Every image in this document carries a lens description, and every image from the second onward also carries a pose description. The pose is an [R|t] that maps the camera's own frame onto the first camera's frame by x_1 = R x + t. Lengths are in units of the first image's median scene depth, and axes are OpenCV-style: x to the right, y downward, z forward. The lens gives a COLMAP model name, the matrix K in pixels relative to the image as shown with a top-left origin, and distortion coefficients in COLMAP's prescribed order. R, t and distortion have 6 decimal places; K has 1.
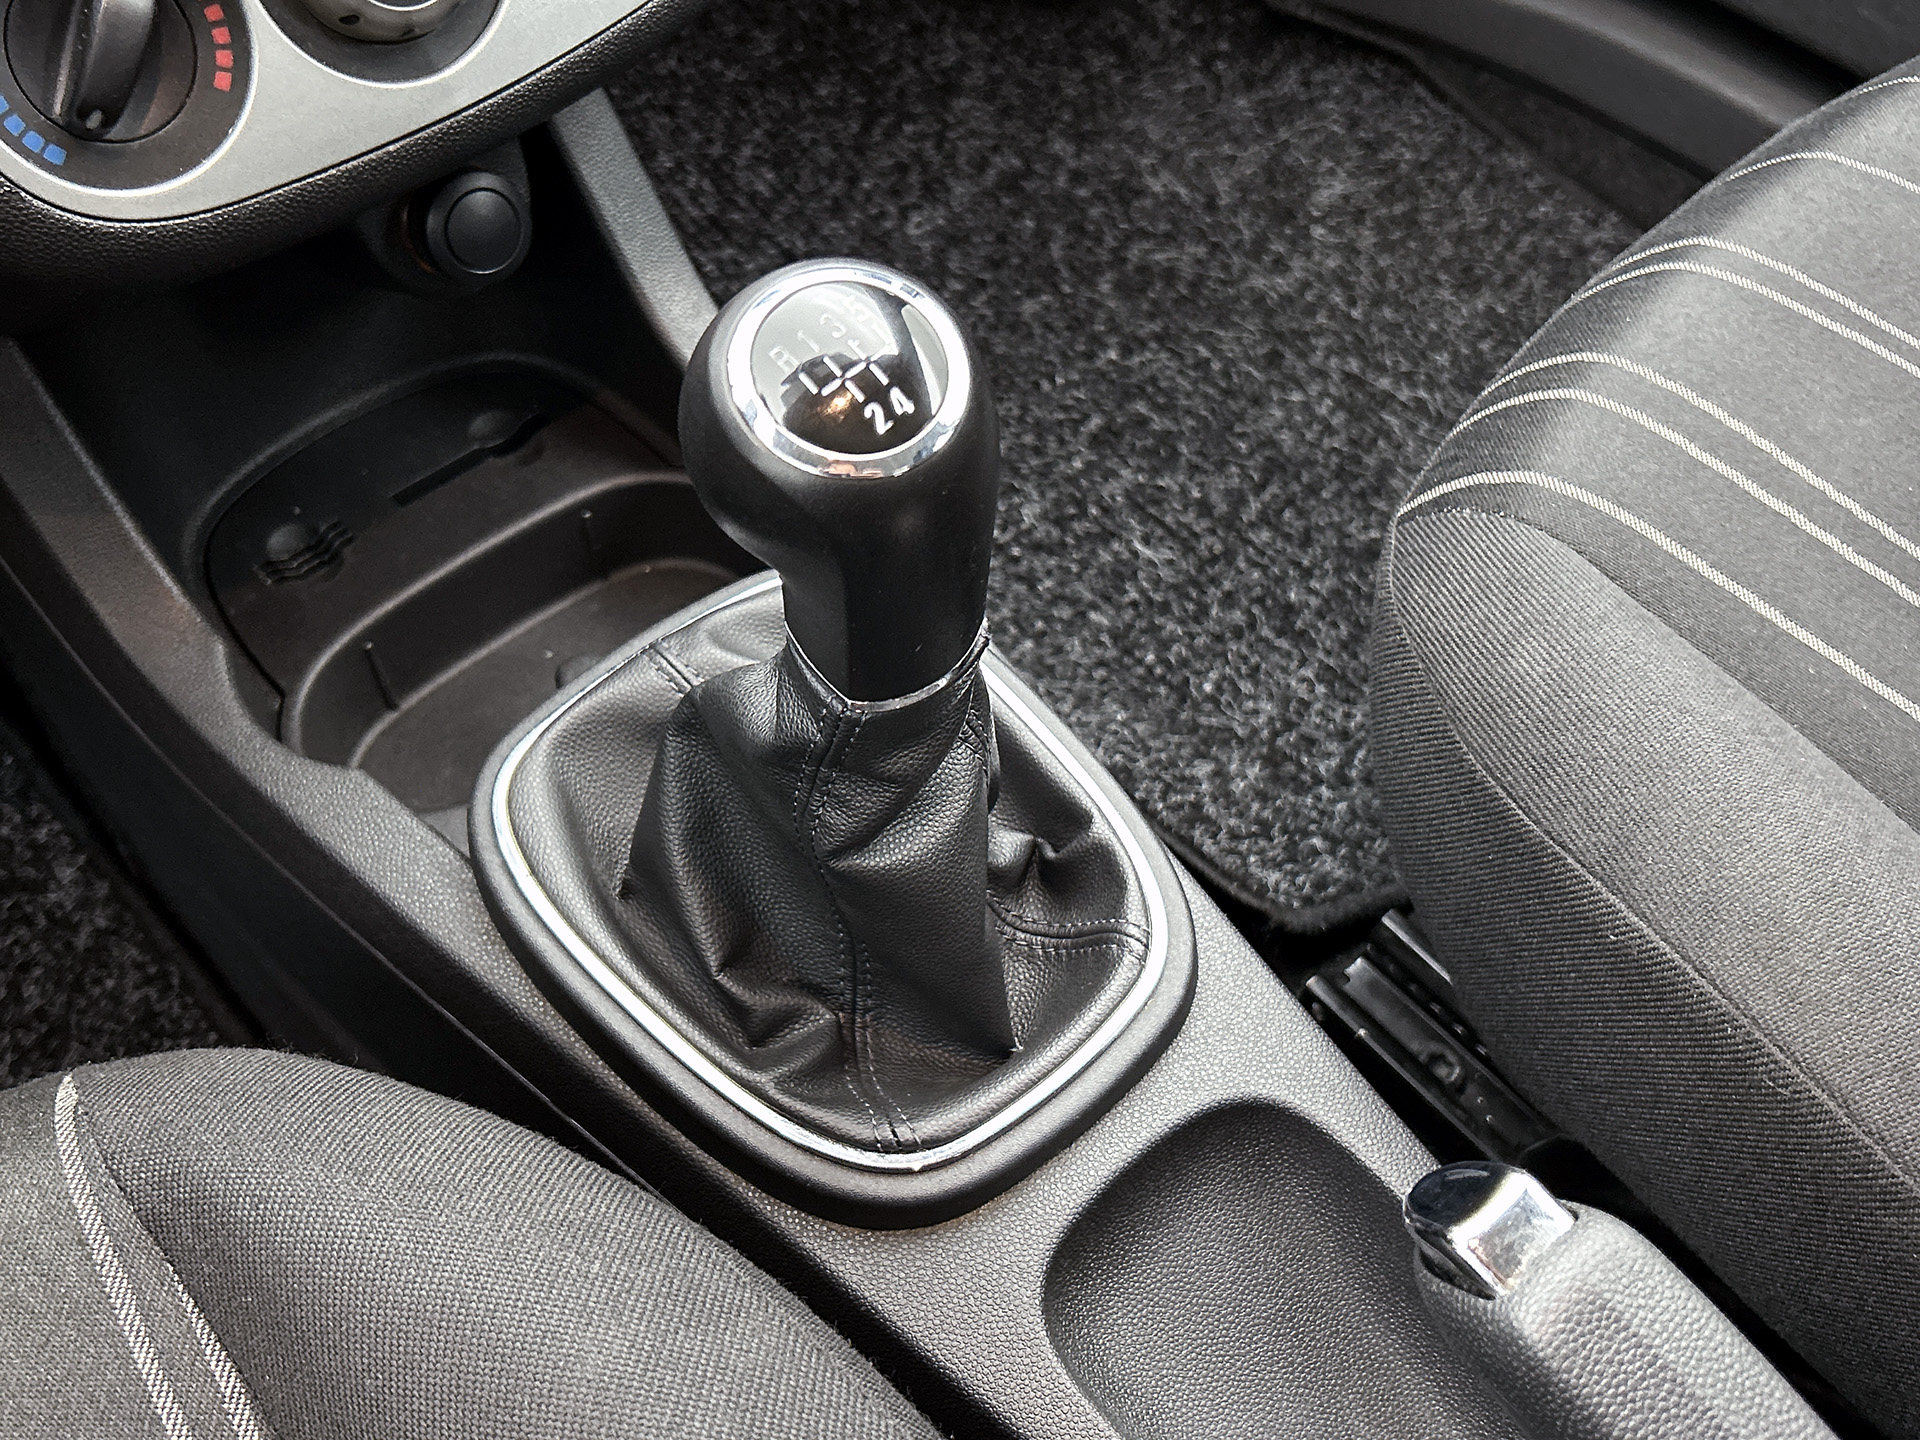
lens RADIAL K [[1851.0, 0, 931.8], [0, 1851.0, 726.2], [0, 0, 1]] dist [-0.000561, -0.009647]
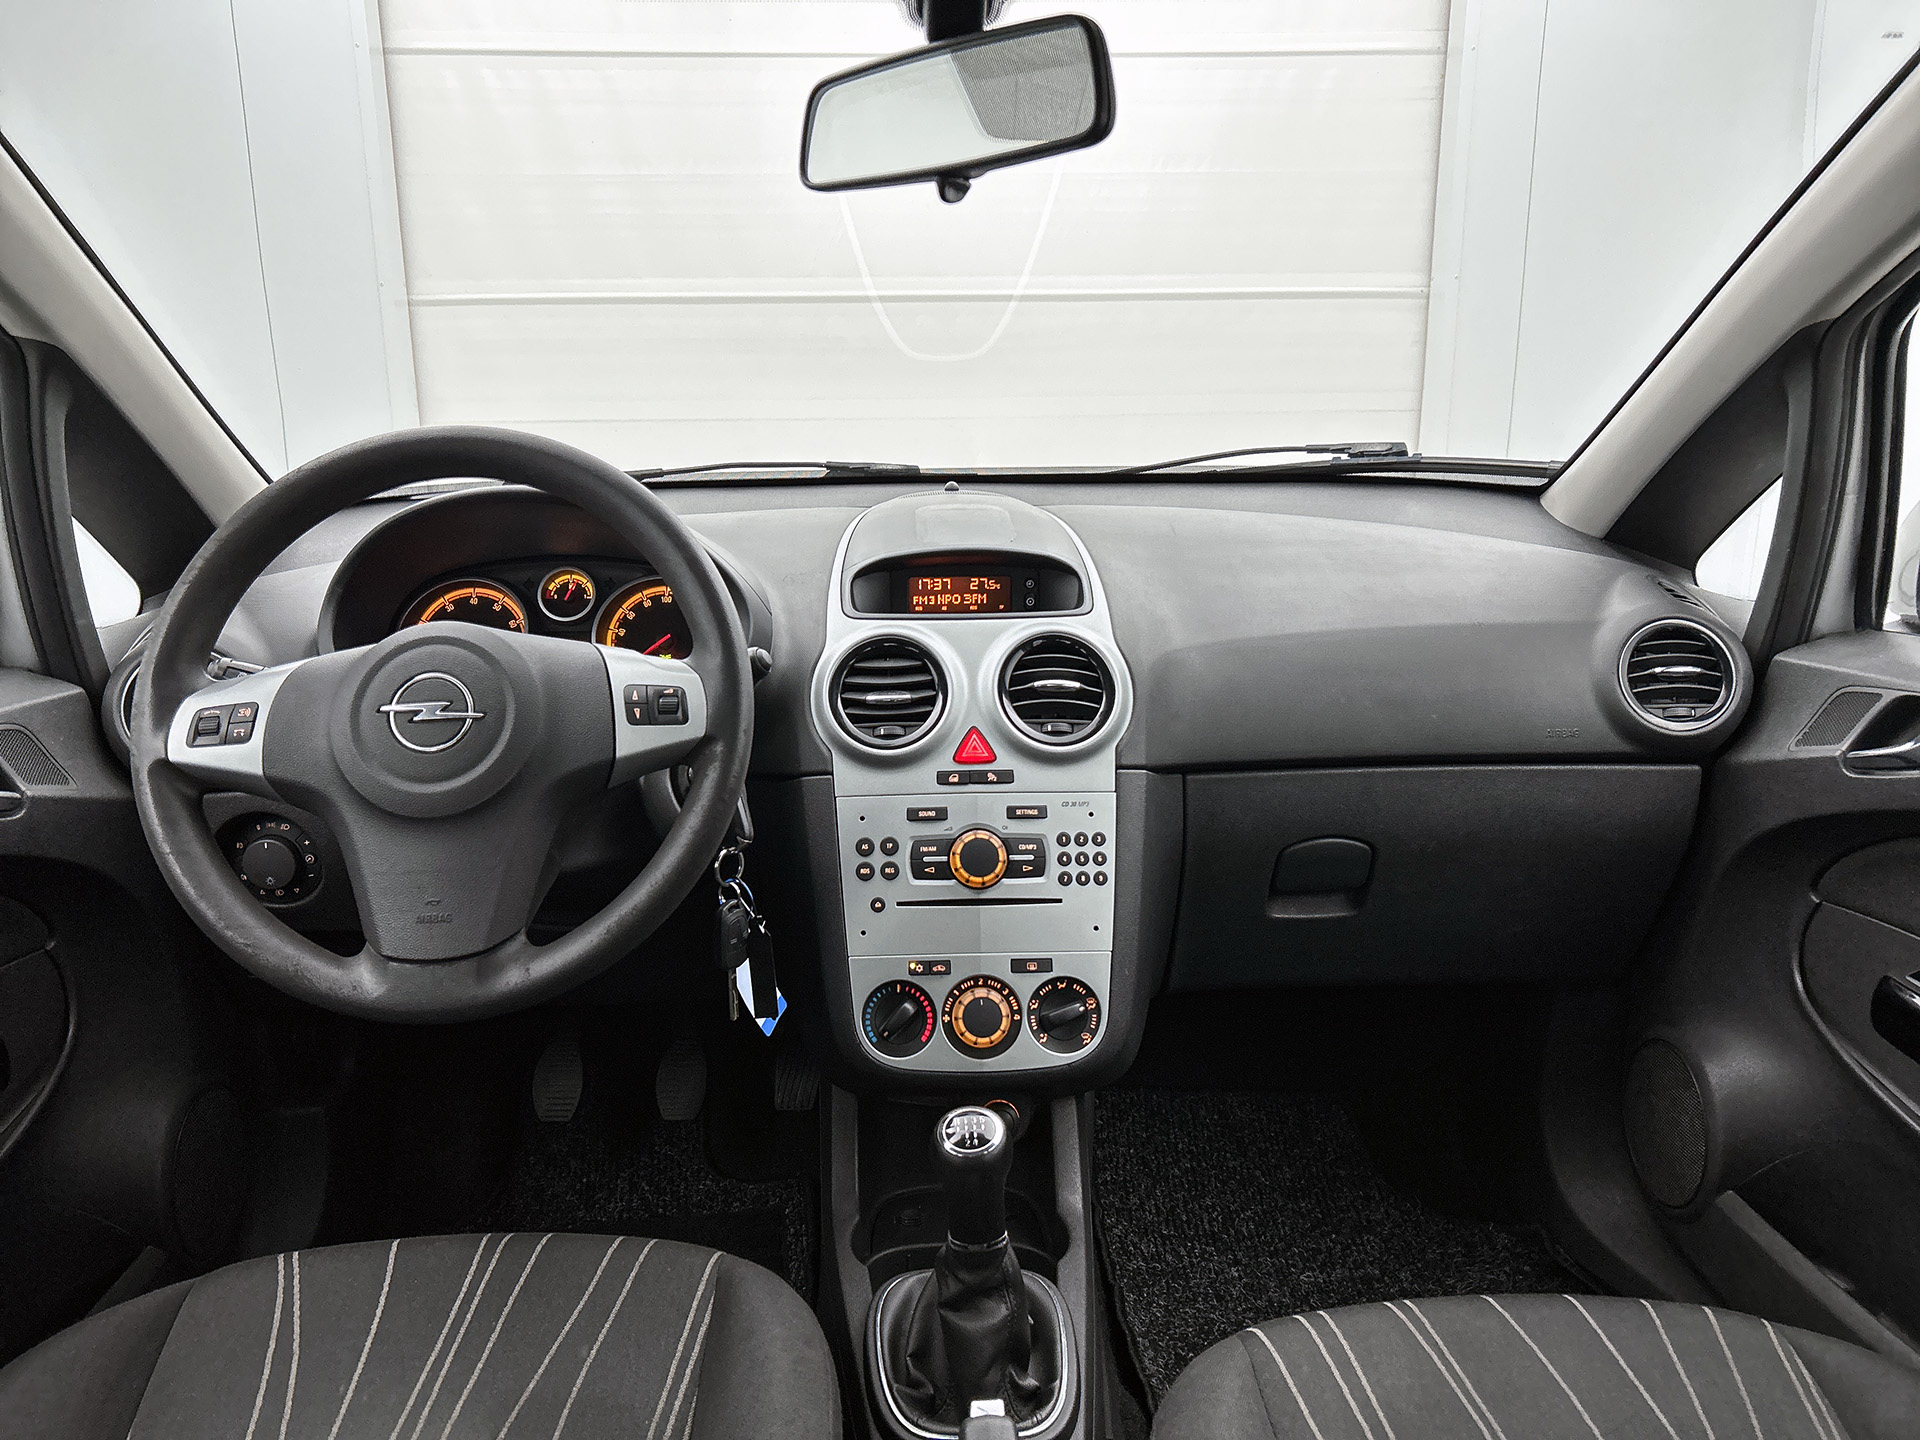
lens RADIAL K [[1437.4, 0, 973.0], [0, 1437.4, 747.8], [0, 0, 1]] dist [0.038767, -0.001114]
pose [[0.790752, 0.184224, -0.583757, 1.103958], [-0.506969, 0.731549, -0.455871, 0.416462], [0.343065, 0.656428, 0.671870, -1.089712]]
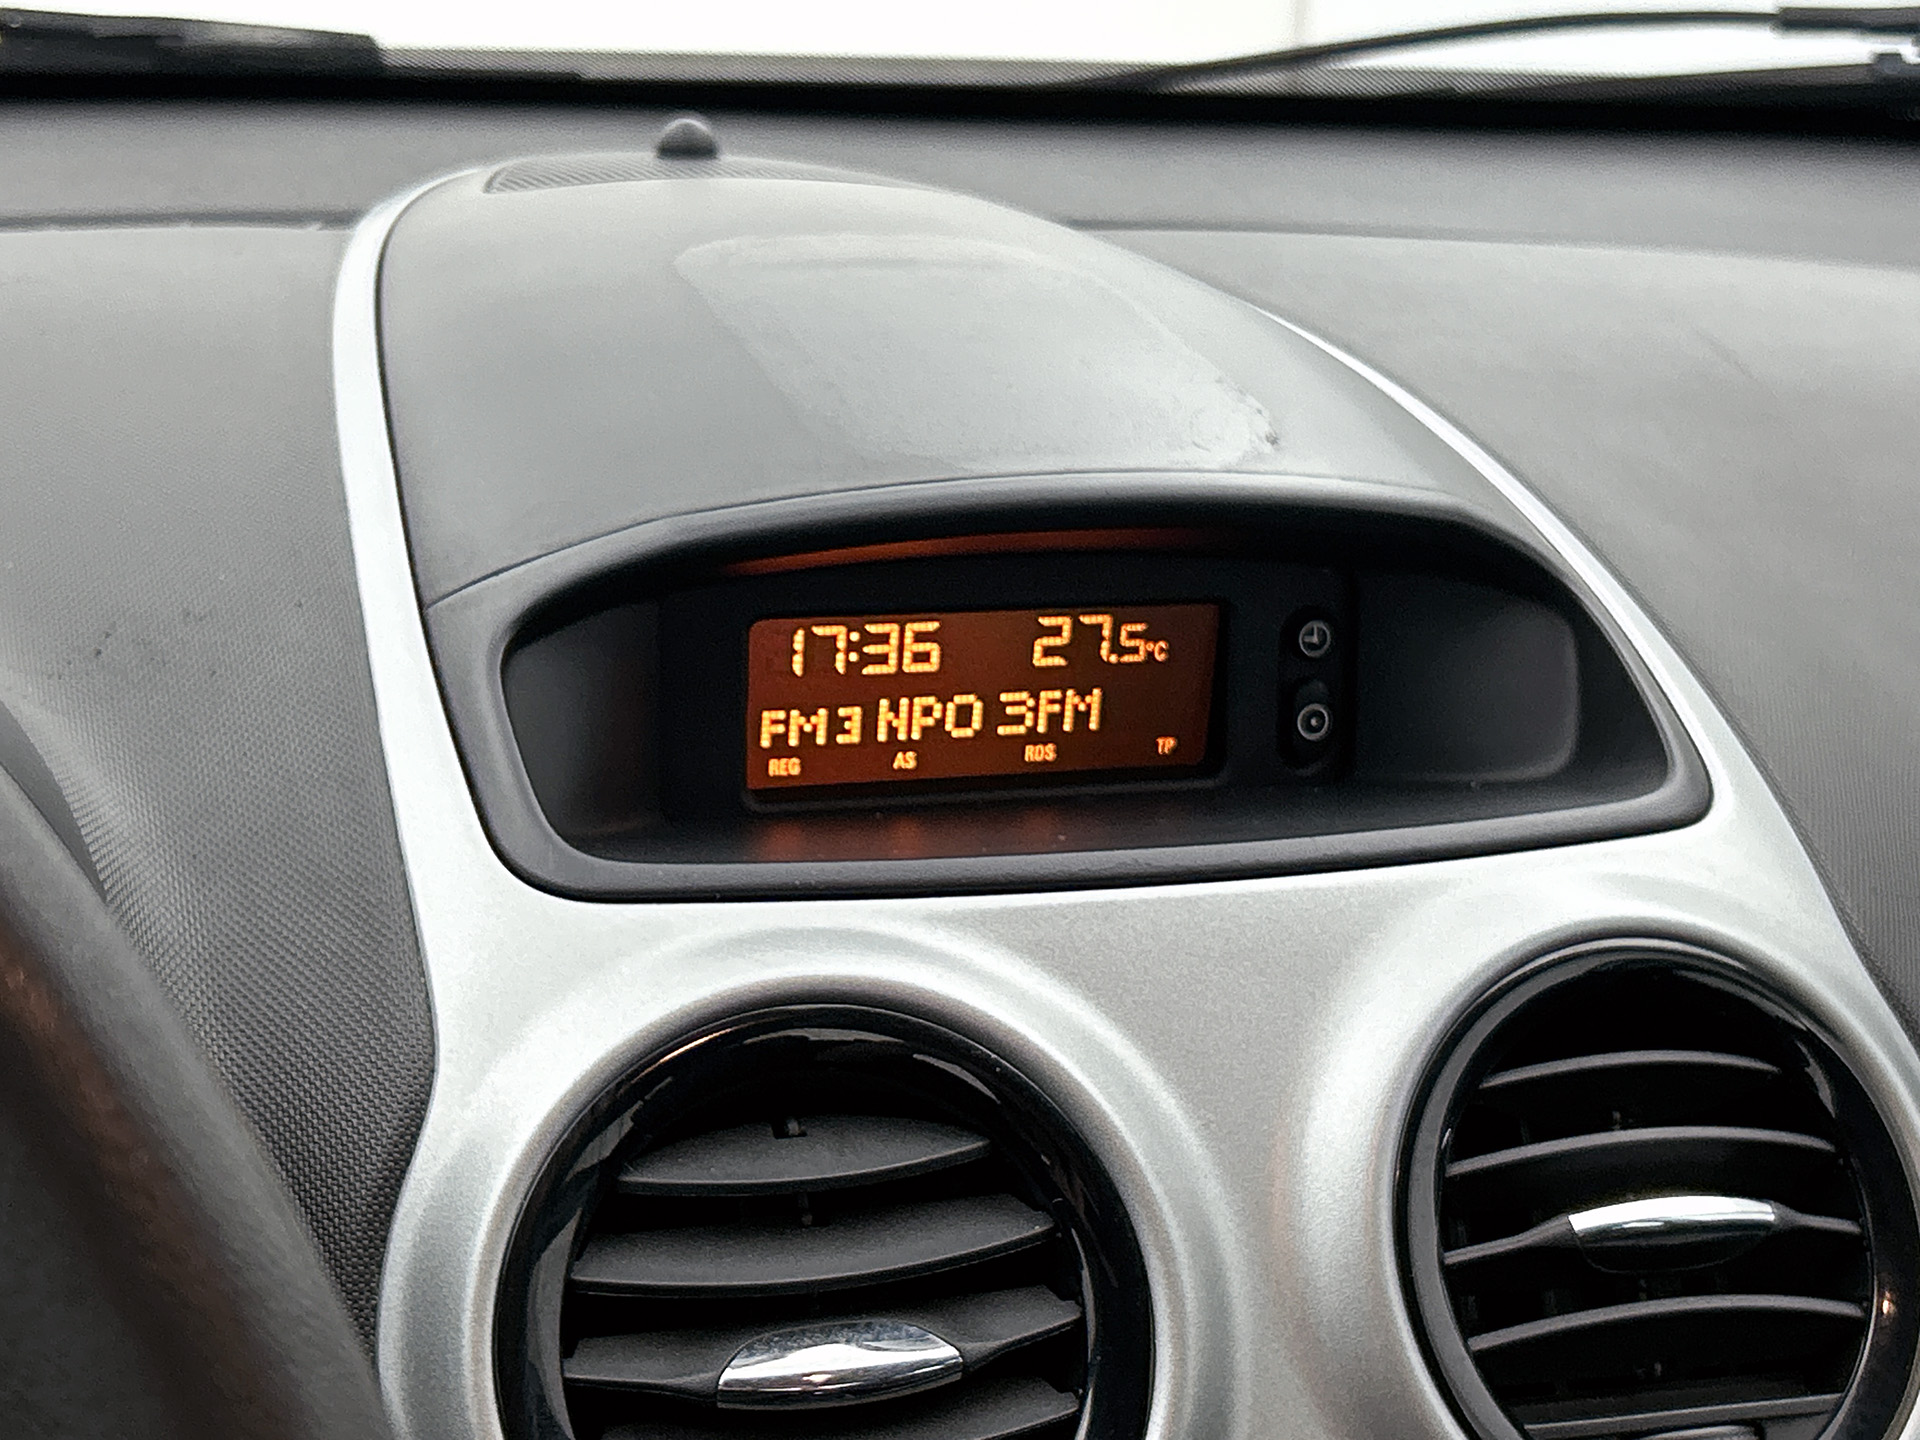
lens RADIAL K [[3294.1, 0, 960.0], [0, 3294.1, 720.0], [0, 0, 1]] dist [0.098295, -0.232705]
pose [[0.927293, 0.167549, -0.334746, -0.214908], [-0.340438, 0.749309, -0.568013, -0.333234], [0.155658, 0.640675, 0.751869, -0.371585]]
